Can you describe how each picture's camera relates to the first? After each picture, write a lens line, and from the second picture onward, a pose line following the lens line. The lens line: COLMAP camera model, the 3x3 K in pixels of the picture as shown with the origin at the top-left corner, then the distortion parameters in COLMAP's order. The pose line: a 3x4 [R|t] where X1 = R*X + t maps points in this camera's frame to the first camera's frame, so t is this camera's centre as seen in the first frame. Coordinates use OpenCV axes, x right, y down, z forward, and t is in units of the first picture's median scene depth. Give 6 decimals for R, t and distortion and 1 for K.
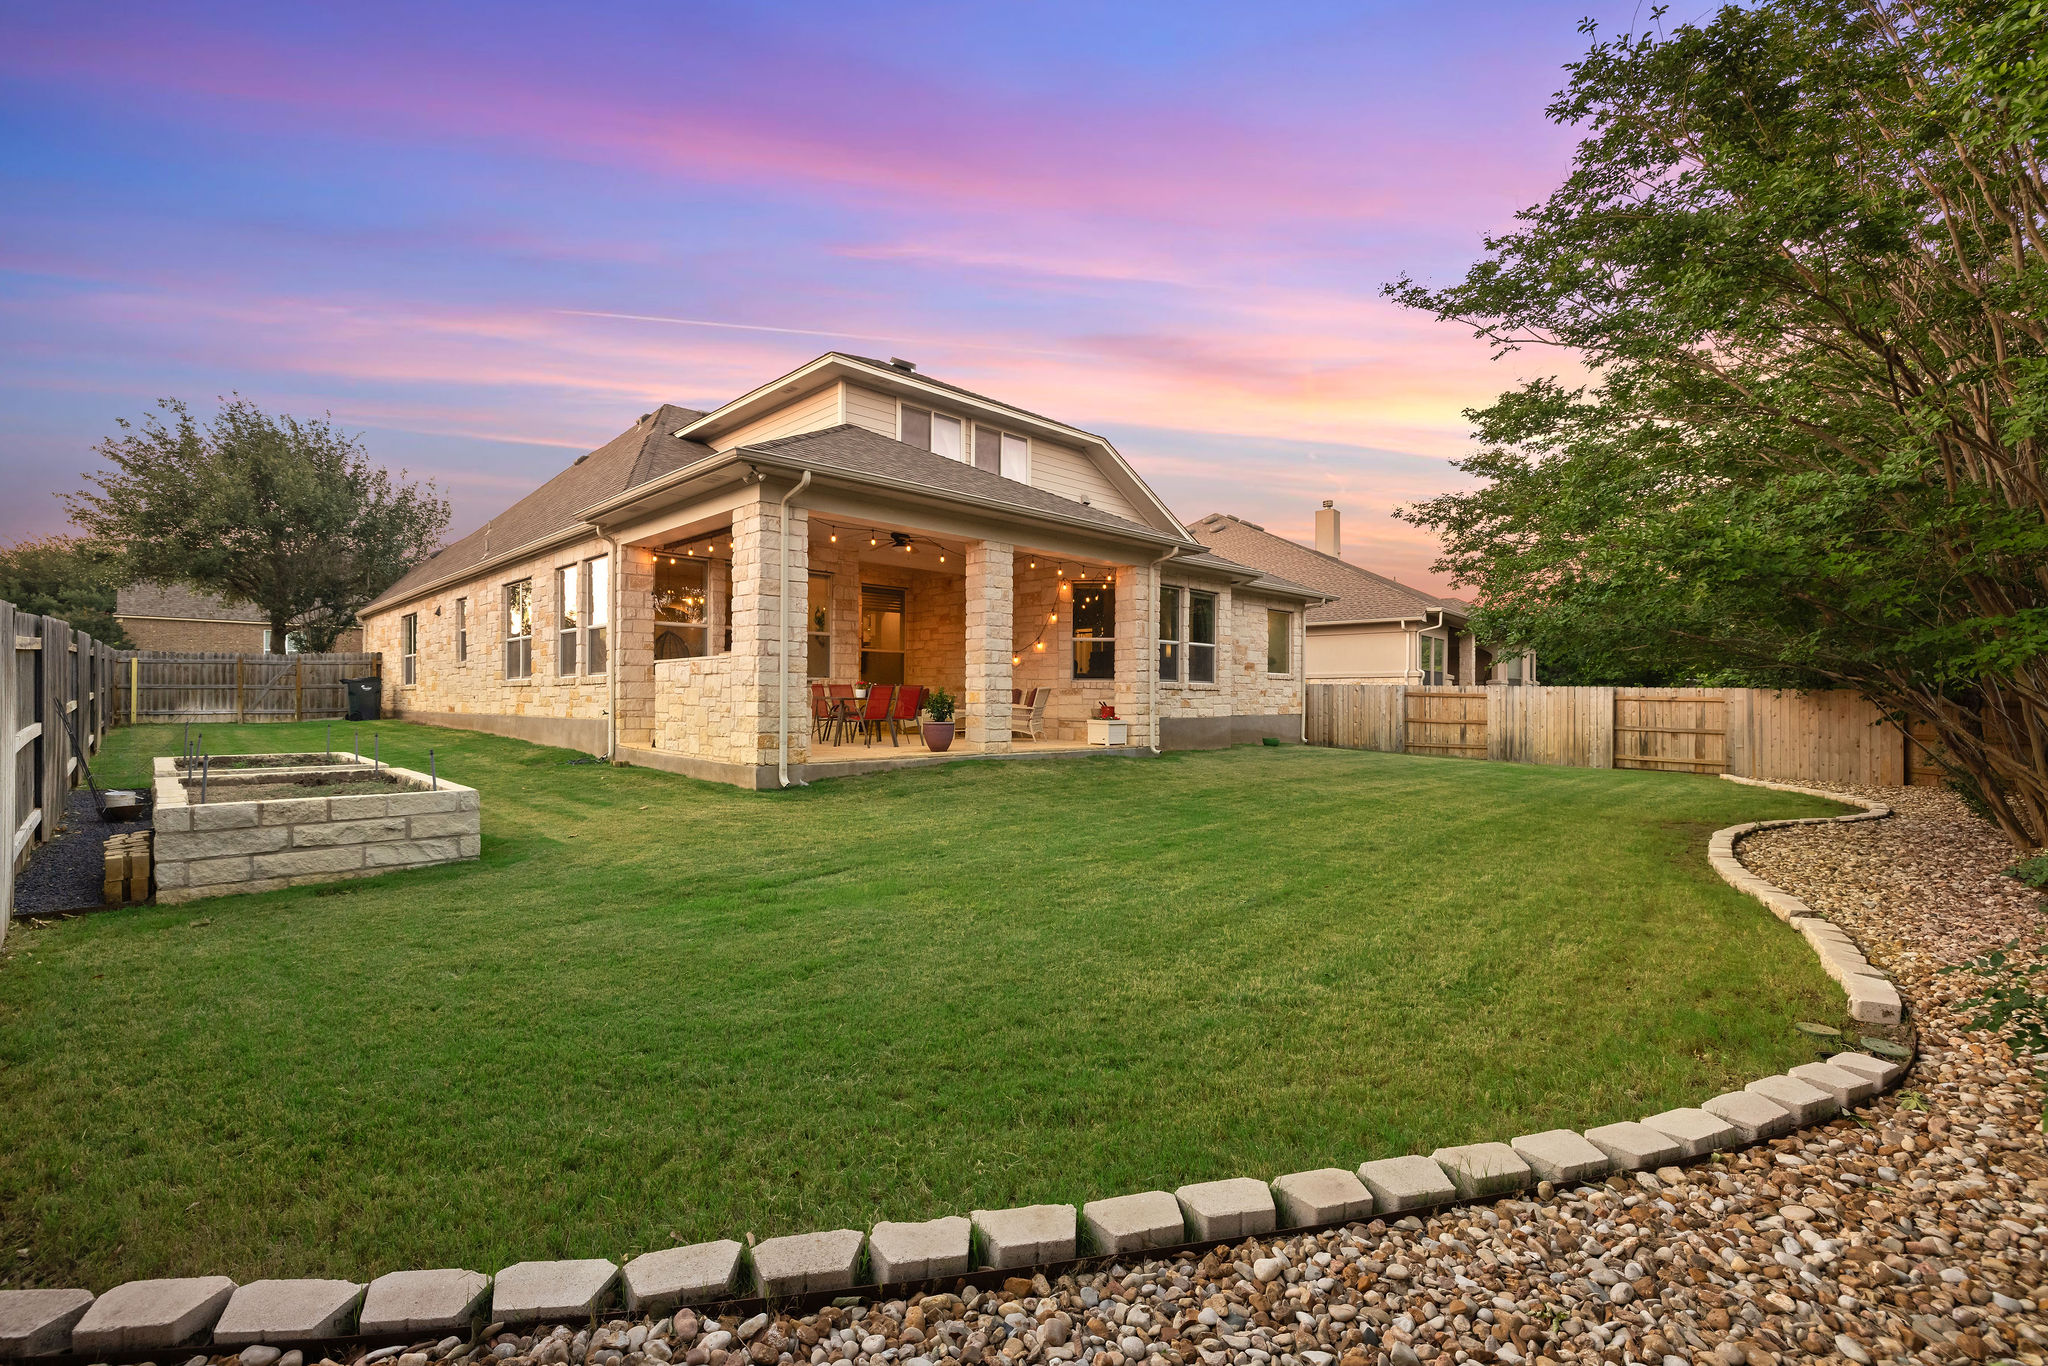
lens RADIAL K [[886.0, 0, 1014.7], [0, 886.0, 689.5], [0, 0, 1]] dist [0.001165, 0.000054]
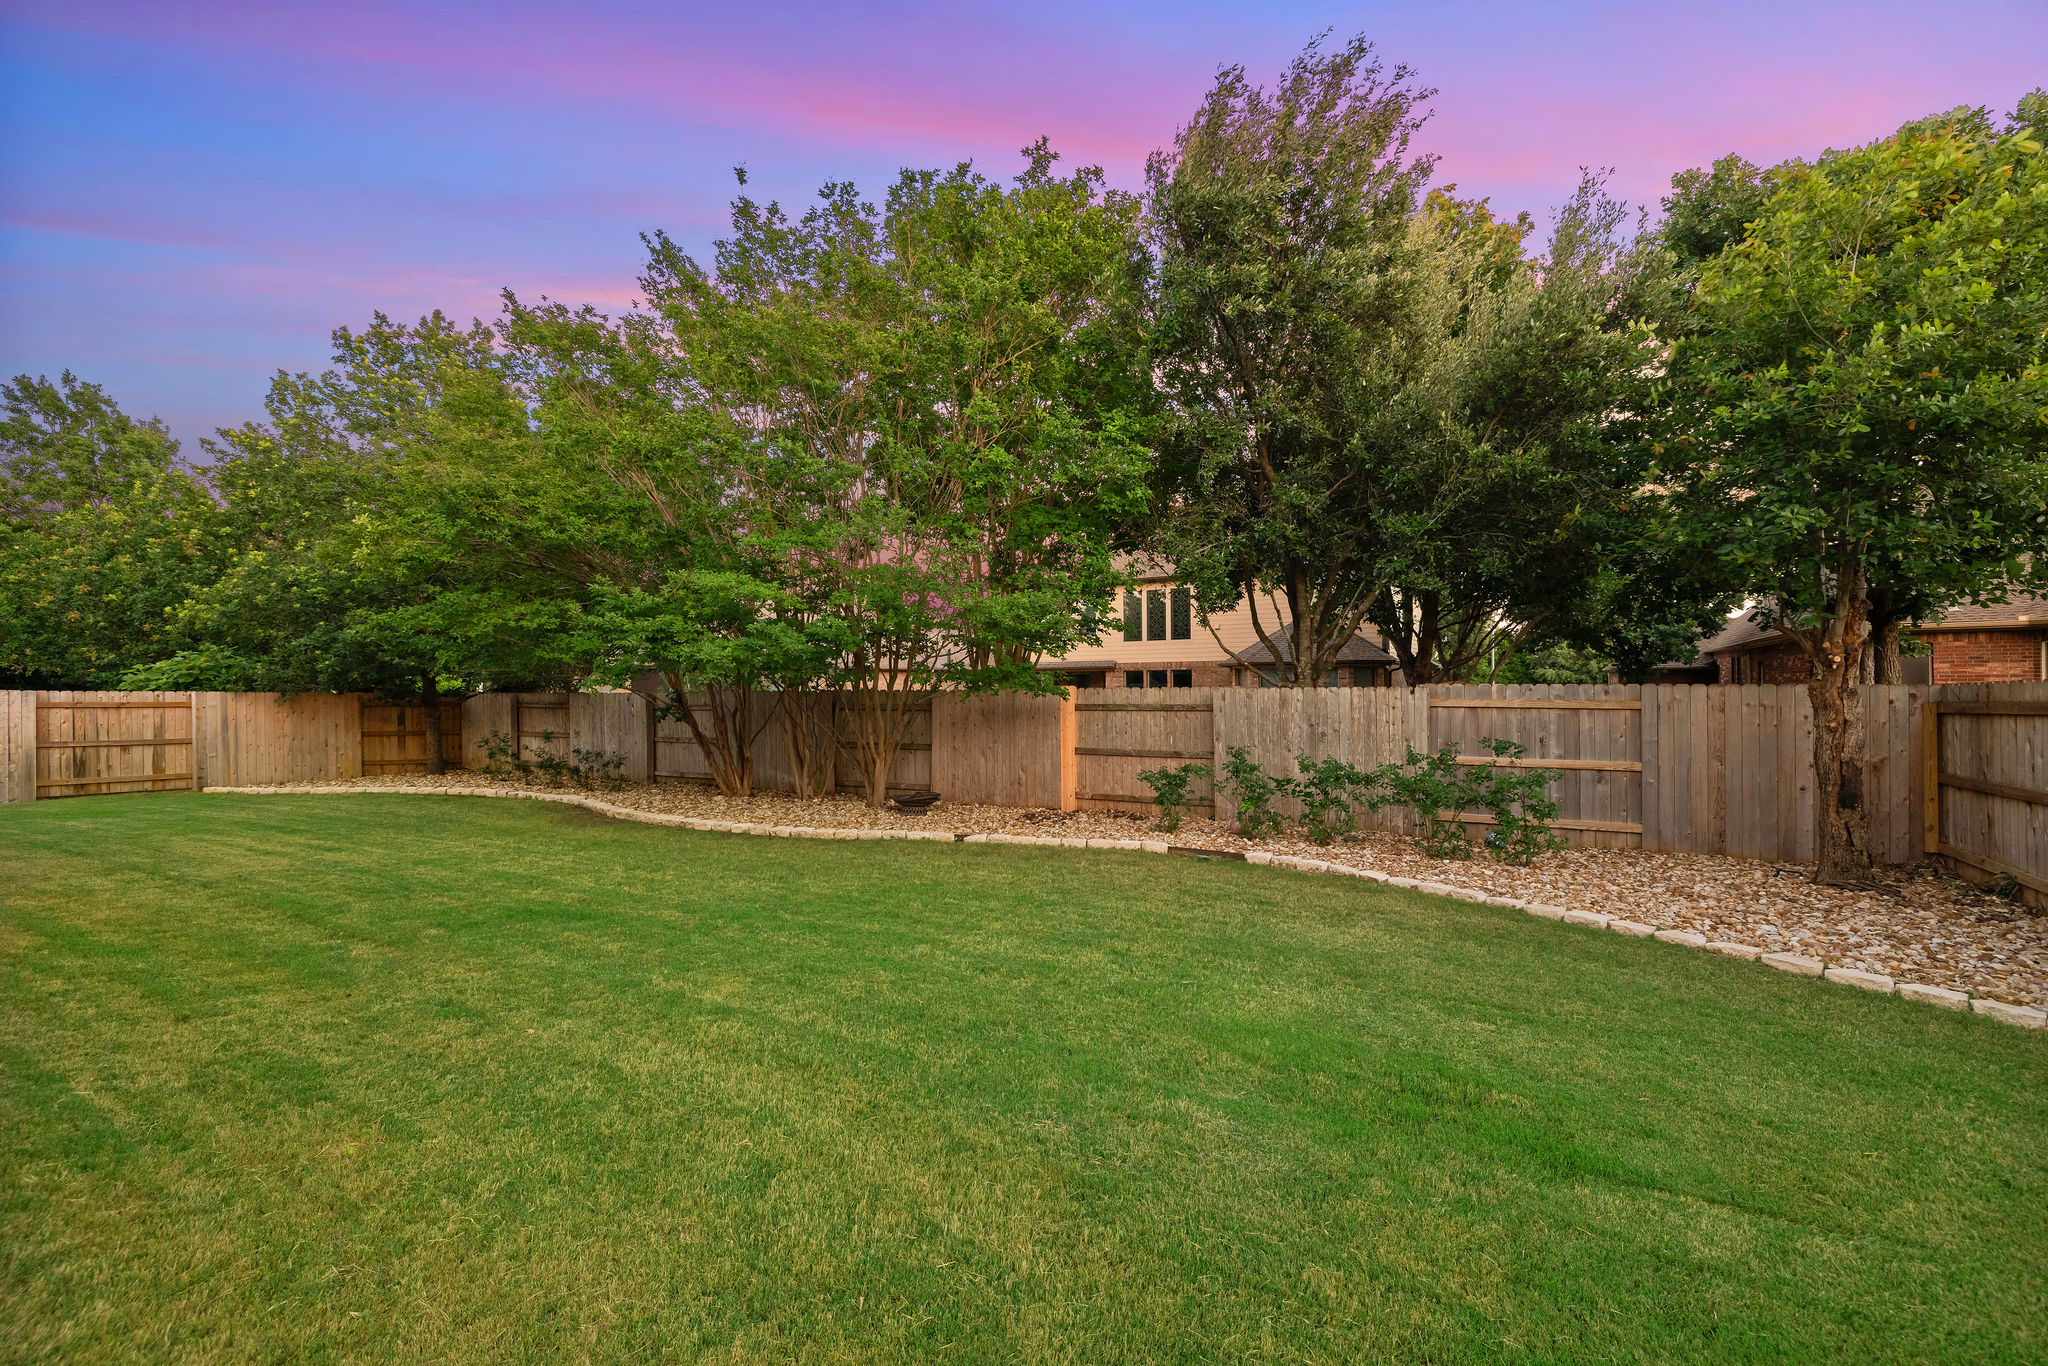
lens RADIAL K [[886.0, 0, 1014.0], [0, 886.0, 686.7], [0, 0, 1]] dist [0.001165, 0.000054]
pose [[-0.254739, -0.003841, 0.967002, -0.268488], [-0.003672, 0.999989, 0.003005, -0.011870], [-0.967003, -0.002785, -0.254750, 0.418177]]
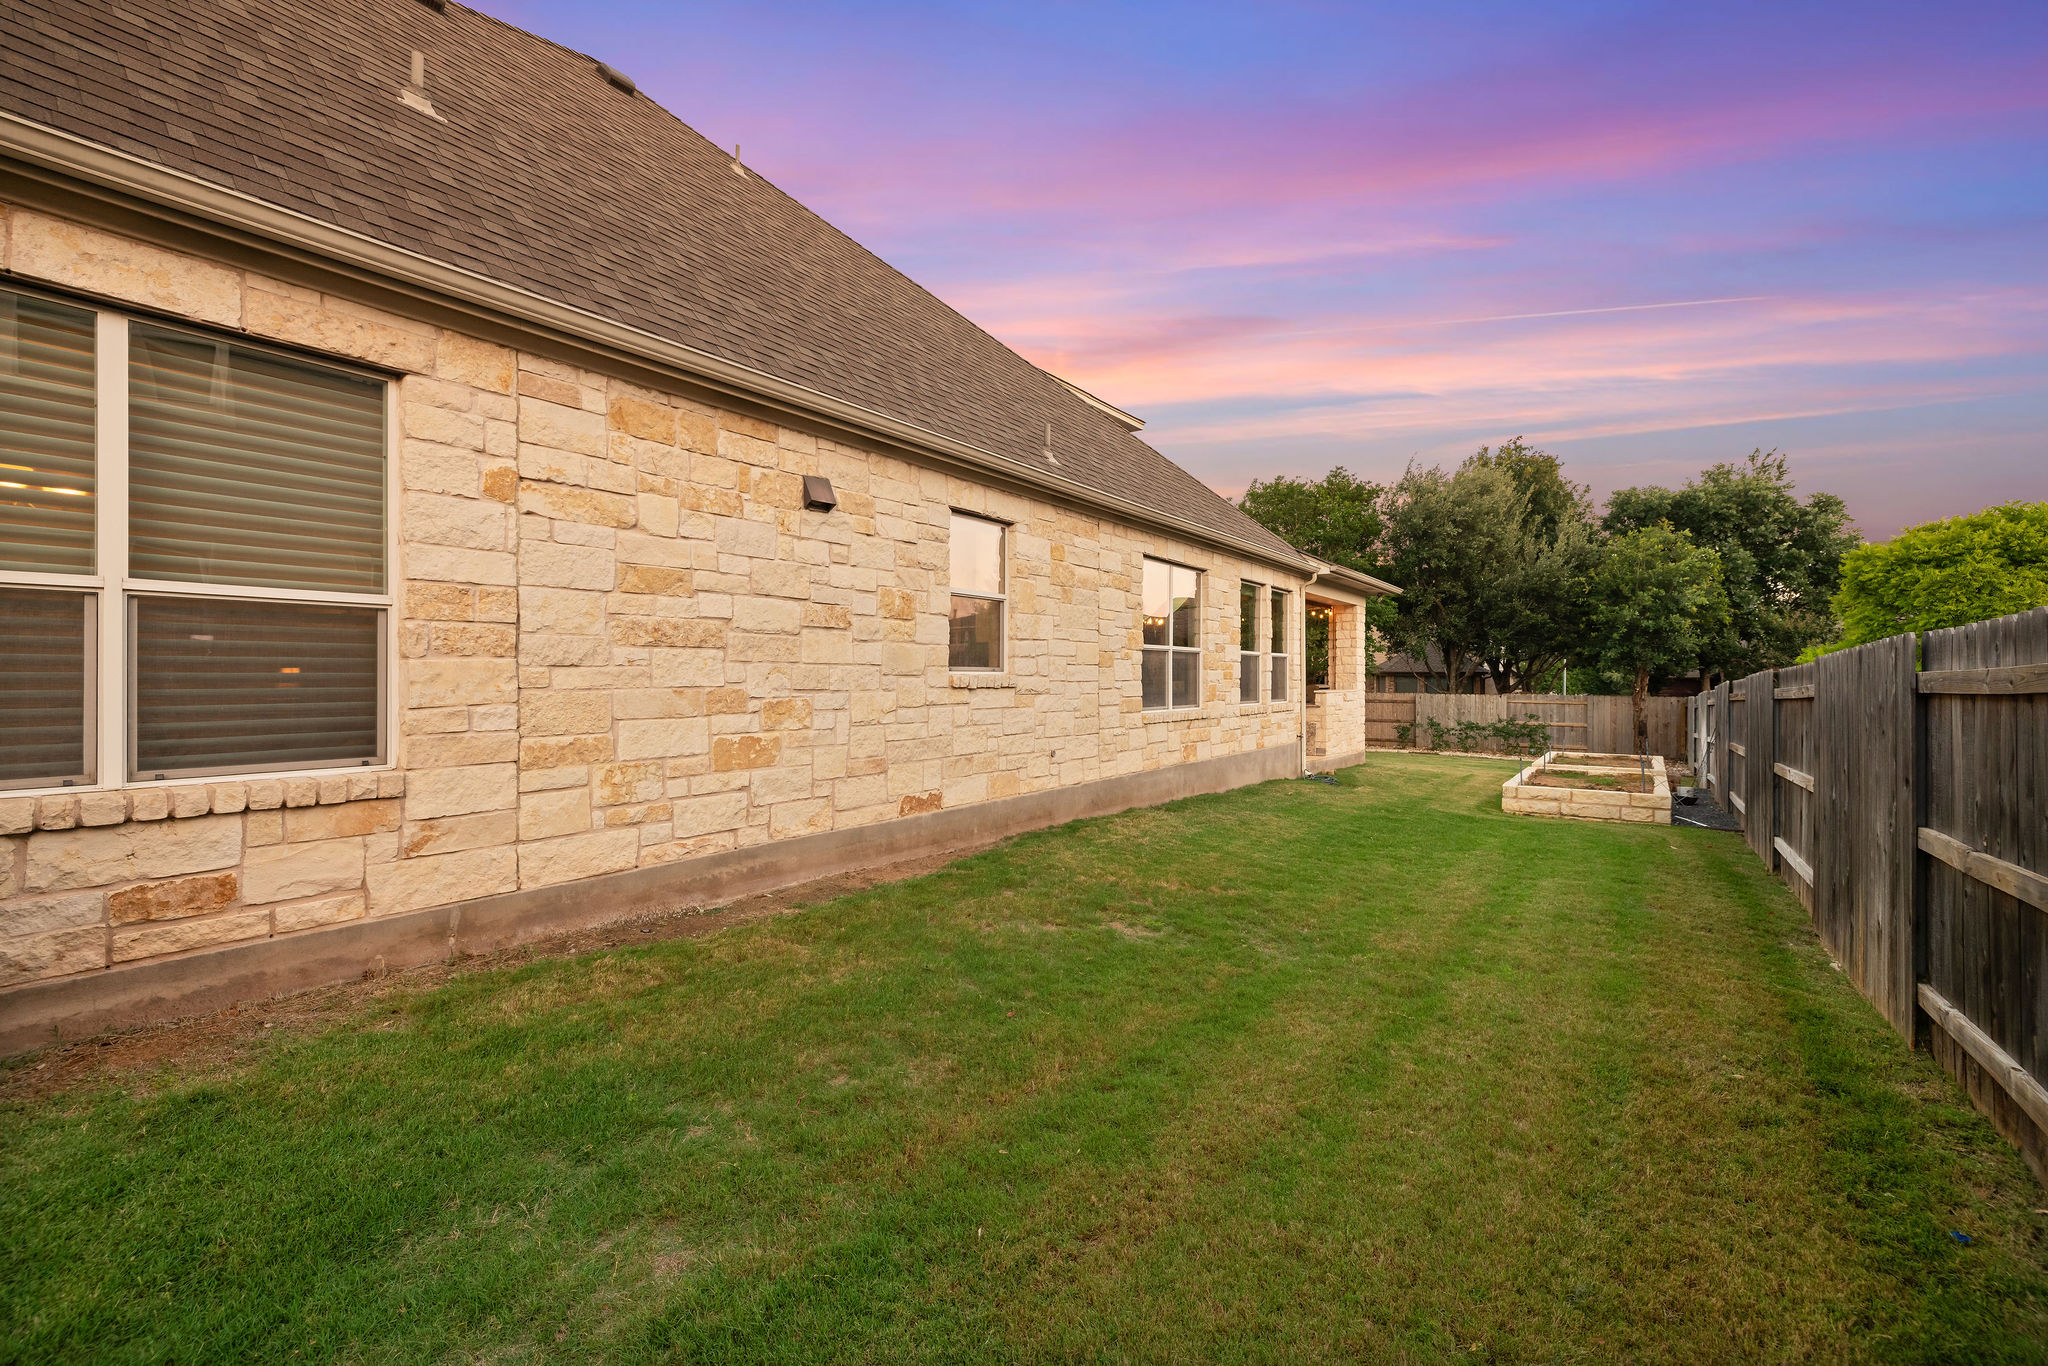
lens RADIAL K [[886.0, 0, 1023.9], [0, 886.0, 680.9], [0, 0, 1]] dist [0.001165, 0.000054]
pose [[-0.187420, -0.007970, 0.982248, -0.880600], [-0.014079, 0.999886, 0.005426, -0.026054], [-0.982179, -0.012812, -0.187511, 0.916041]]
